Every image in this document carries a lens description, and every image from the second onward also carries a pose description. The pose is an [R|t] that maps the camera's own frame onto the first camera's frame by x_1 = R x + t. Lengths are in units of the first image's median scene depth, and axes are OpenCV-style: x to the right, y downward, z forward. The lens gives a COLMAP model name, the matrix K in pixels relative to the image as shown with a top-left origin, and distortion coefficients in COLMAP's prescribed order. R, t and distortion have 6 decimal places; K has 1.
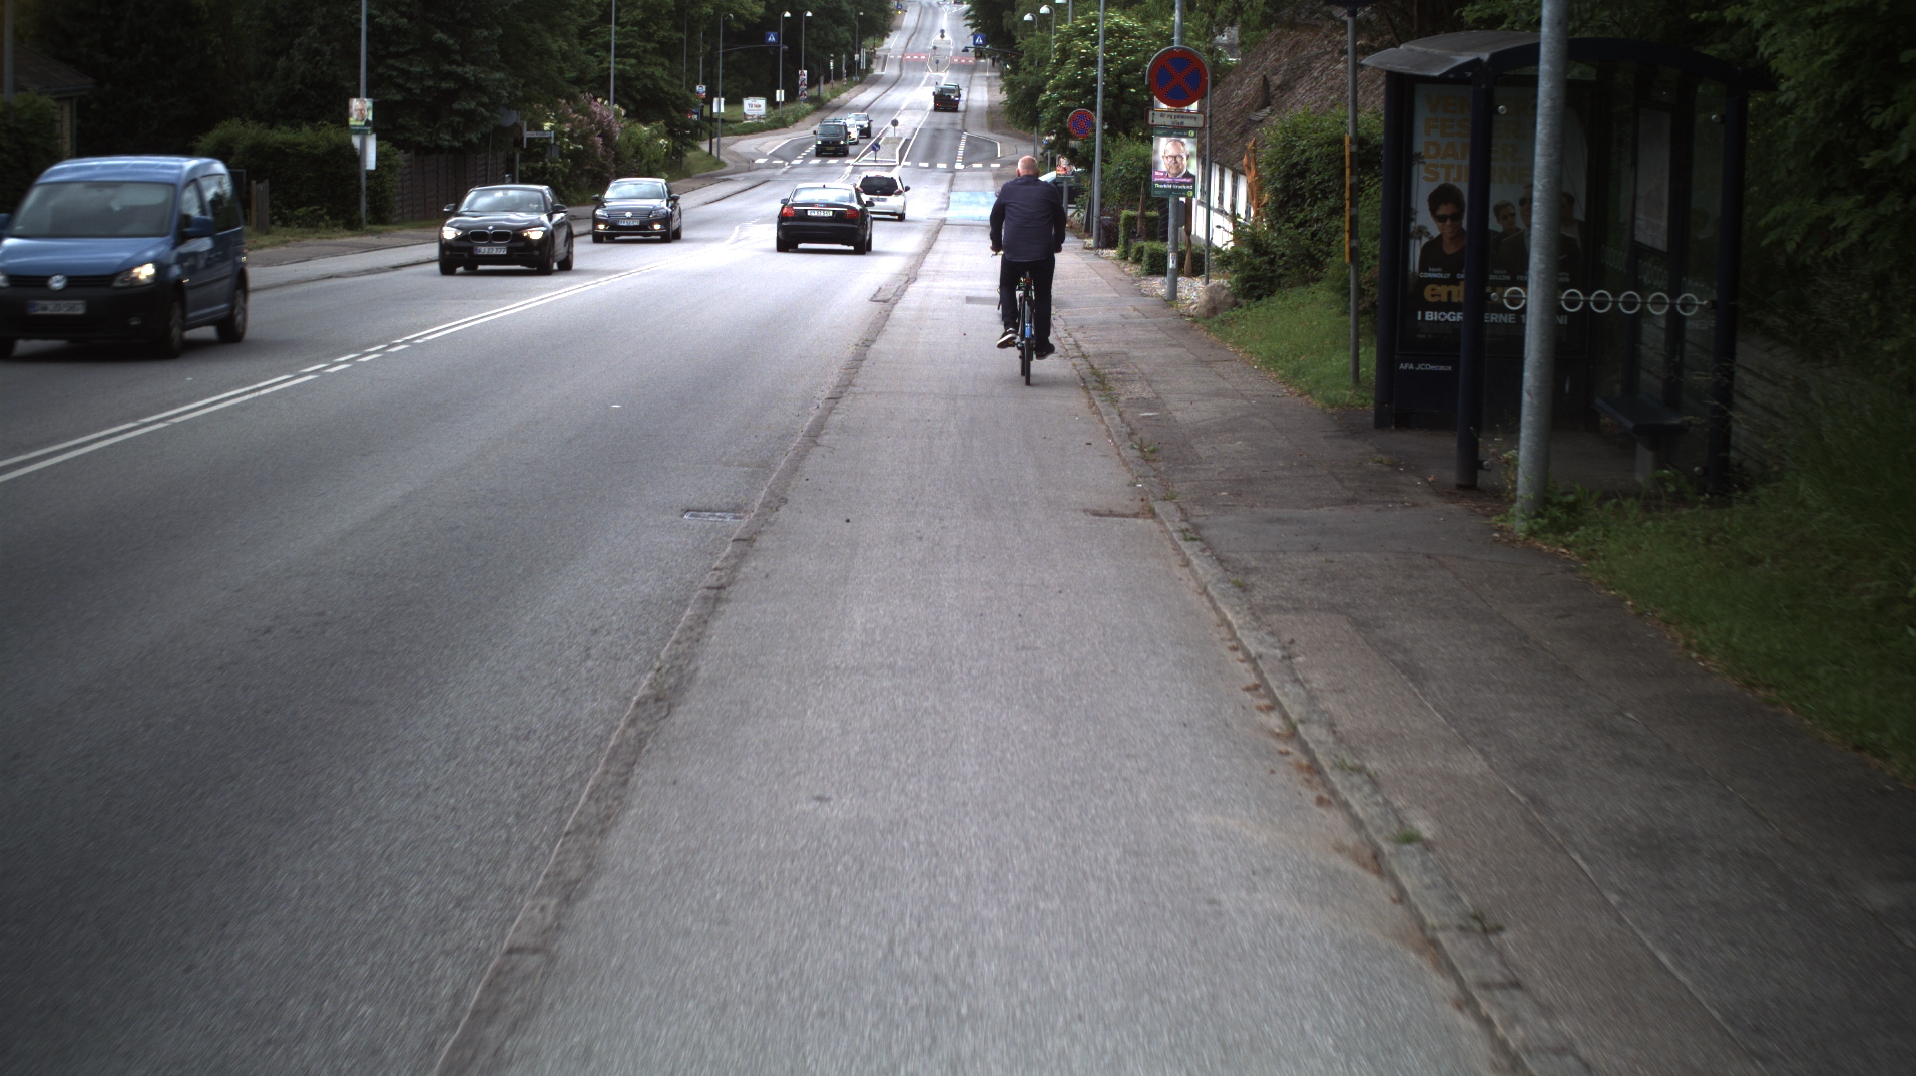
lens RADIAL K [[3425.3, 0, 958.0], [0, 3425.3, 538.0], [0, 0, 1]] dist [-0.295442, 0.293257]
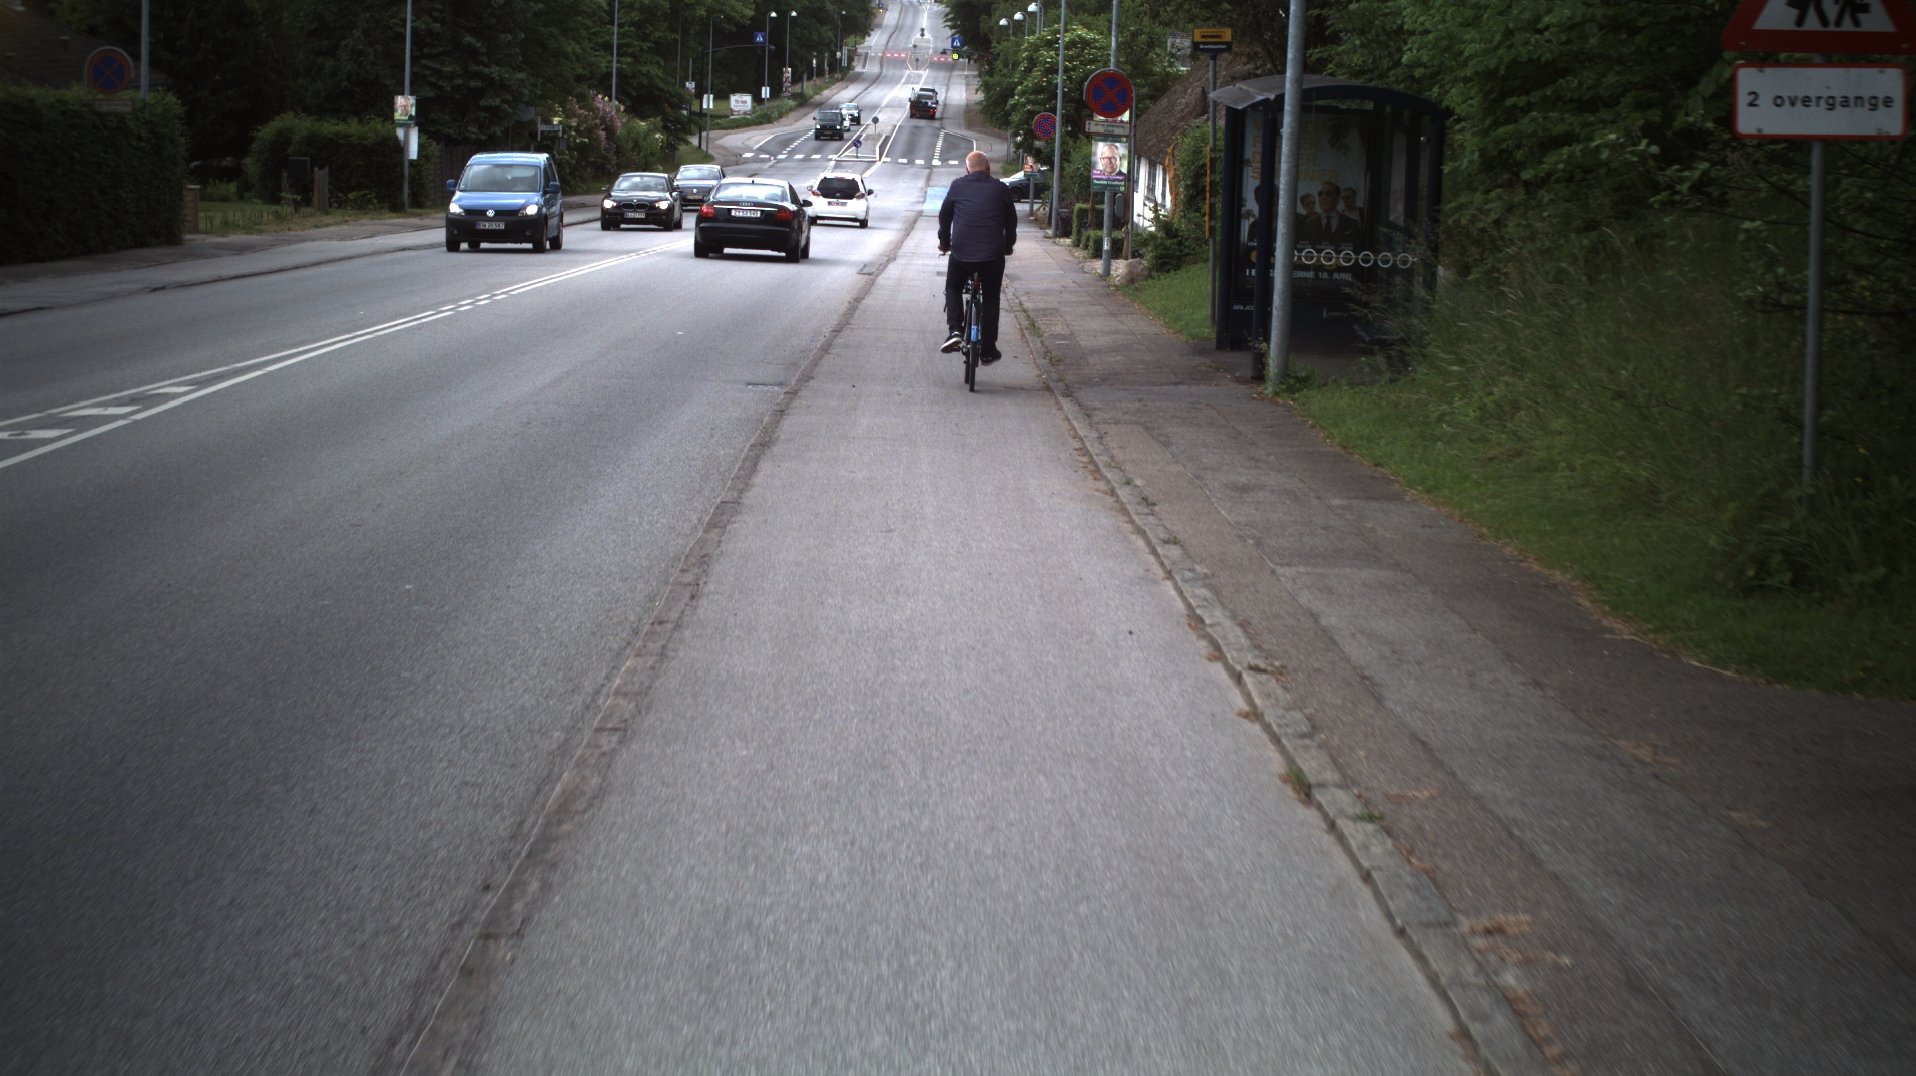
lens RADIAL K [[3425.3, 0, 958.0], [0, 3425.3, 538.0], [0, 0, 1]] dist [-0.295442, 0.293257]
pose [[0.999889, 0.012749, 0.007675, 0.000945], [-0.012758, 0.999918, 0.001073, 0.011940], [-0.007660, -0.001171, 0.999970, -0.111995]]
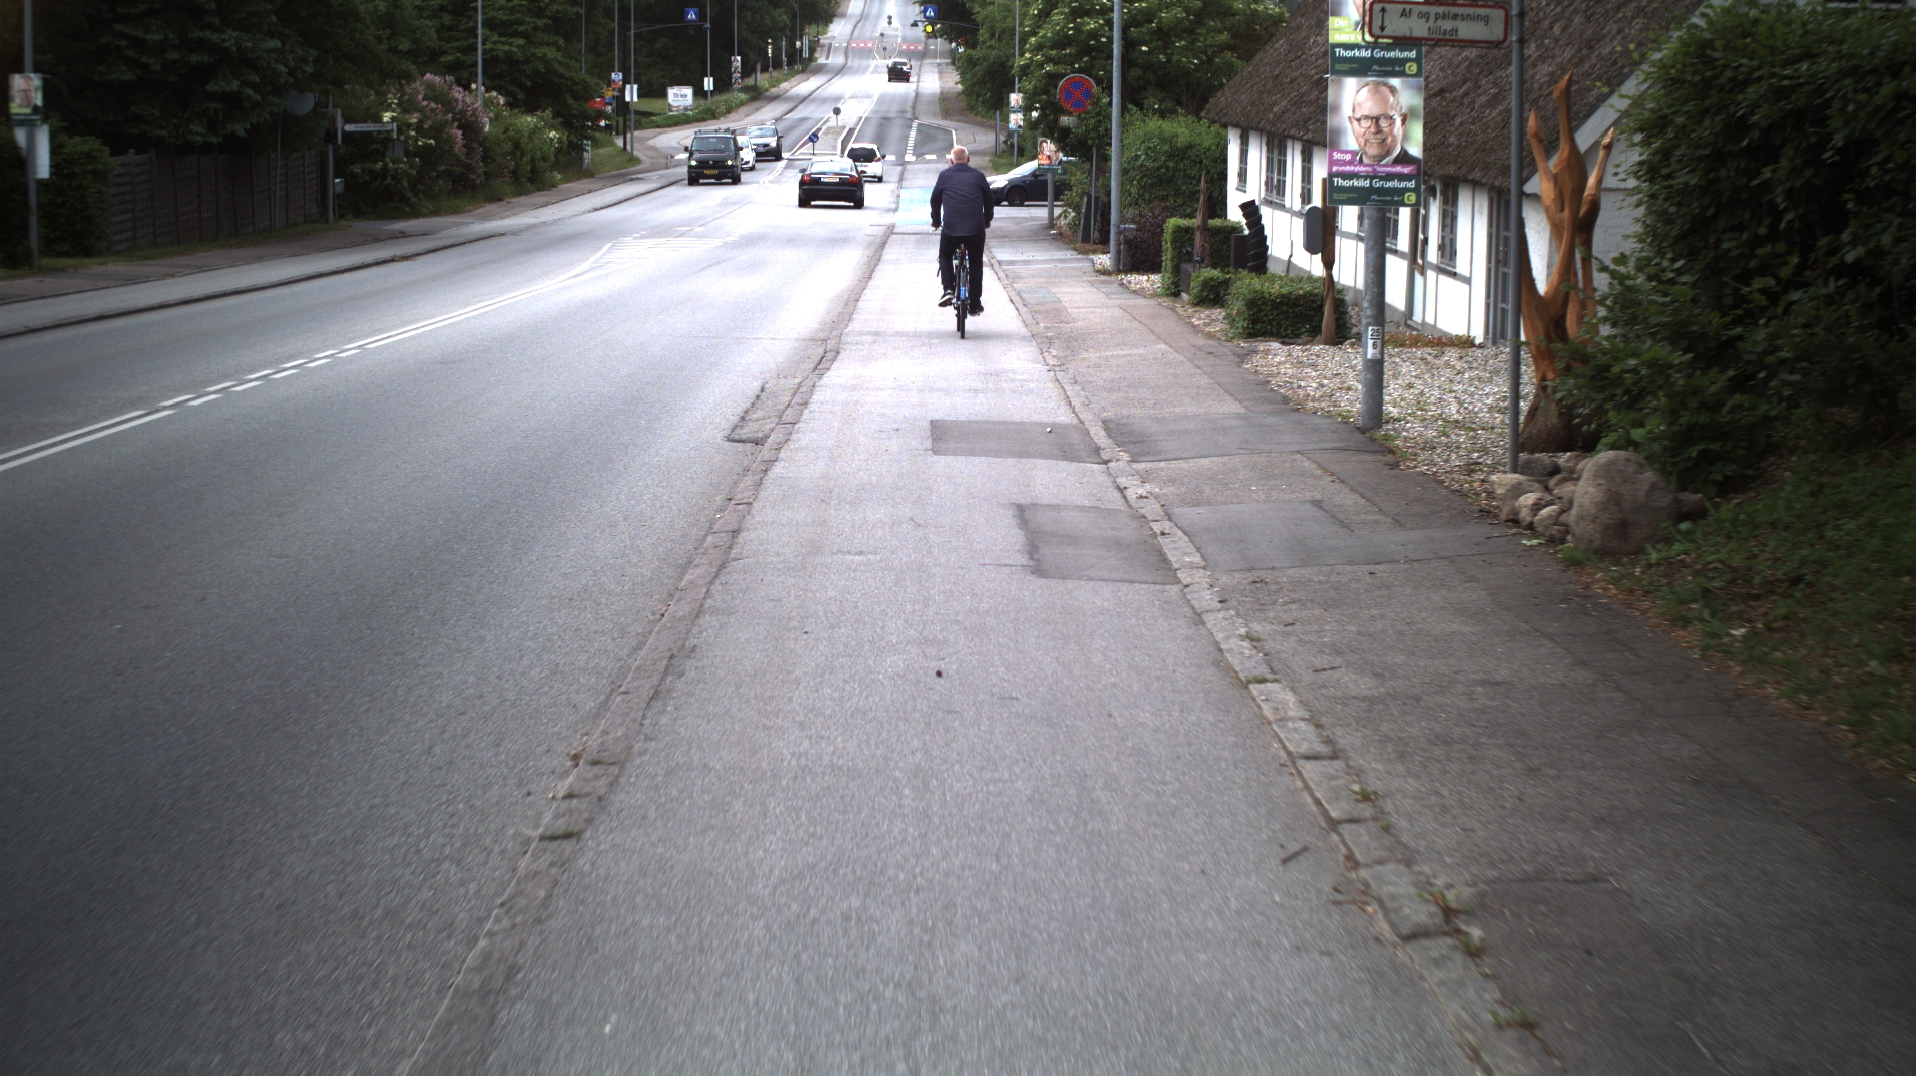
lens RADIAL K [[3425.3, 0, 958.0], [0, 3425.3, 538.0], [0, 0, 1]] dist [-0.295442, 0.293257]
pose [[0.999727, -0.019897, 0.012212, 0.000033], [0.019873, 0.999800, 0.002141, -0.029754], [-0.012253, -0.001898, 0.999923, 0.281202]]
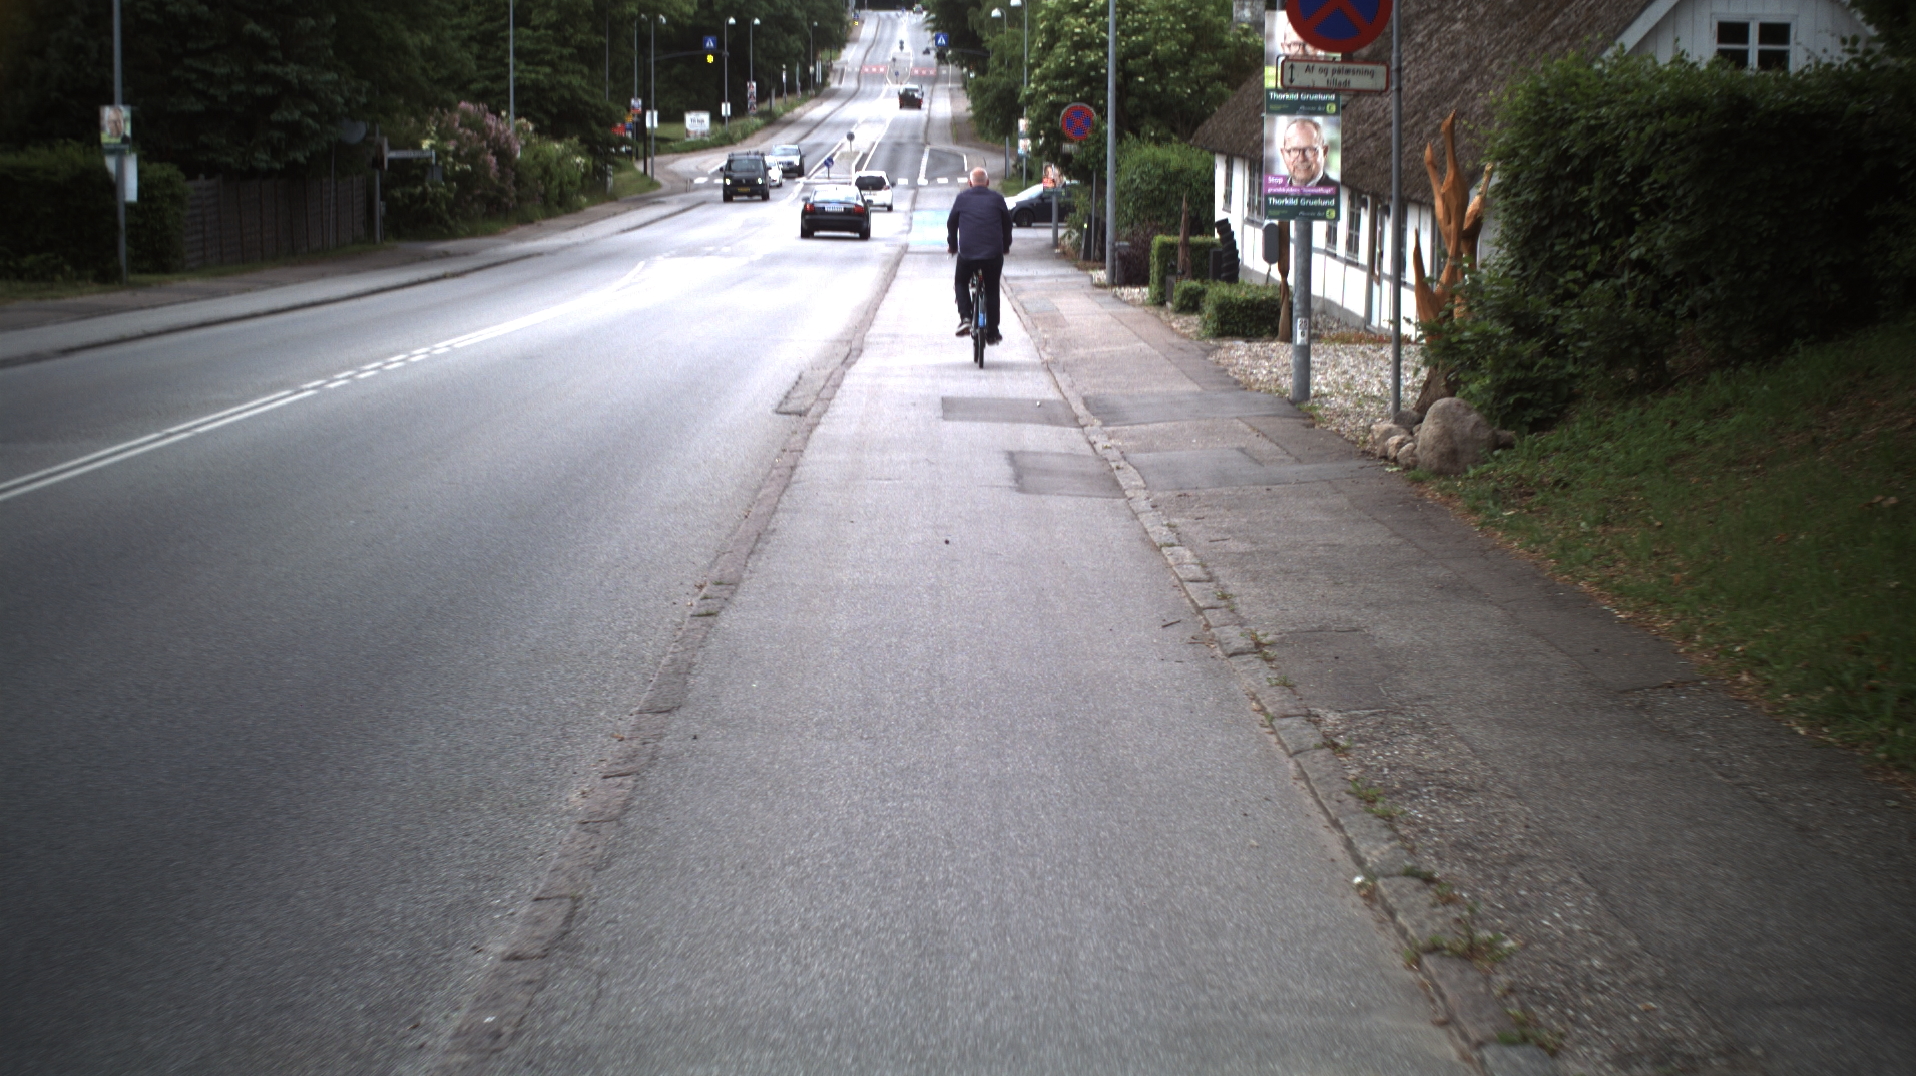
lens RADIAL K [[3425.3, 0, 958.0], [0, 3425.3, 538.0], [0, 0, 1]] dist [-0.295442, 0.293257]
pose [[0.999726, -0.021761, 0.008681, -0.000211], [0.021803, 0.999751, -0.004732, -0.023688], [-0.008576, 0.004920, 0.999951, 0.224824]]
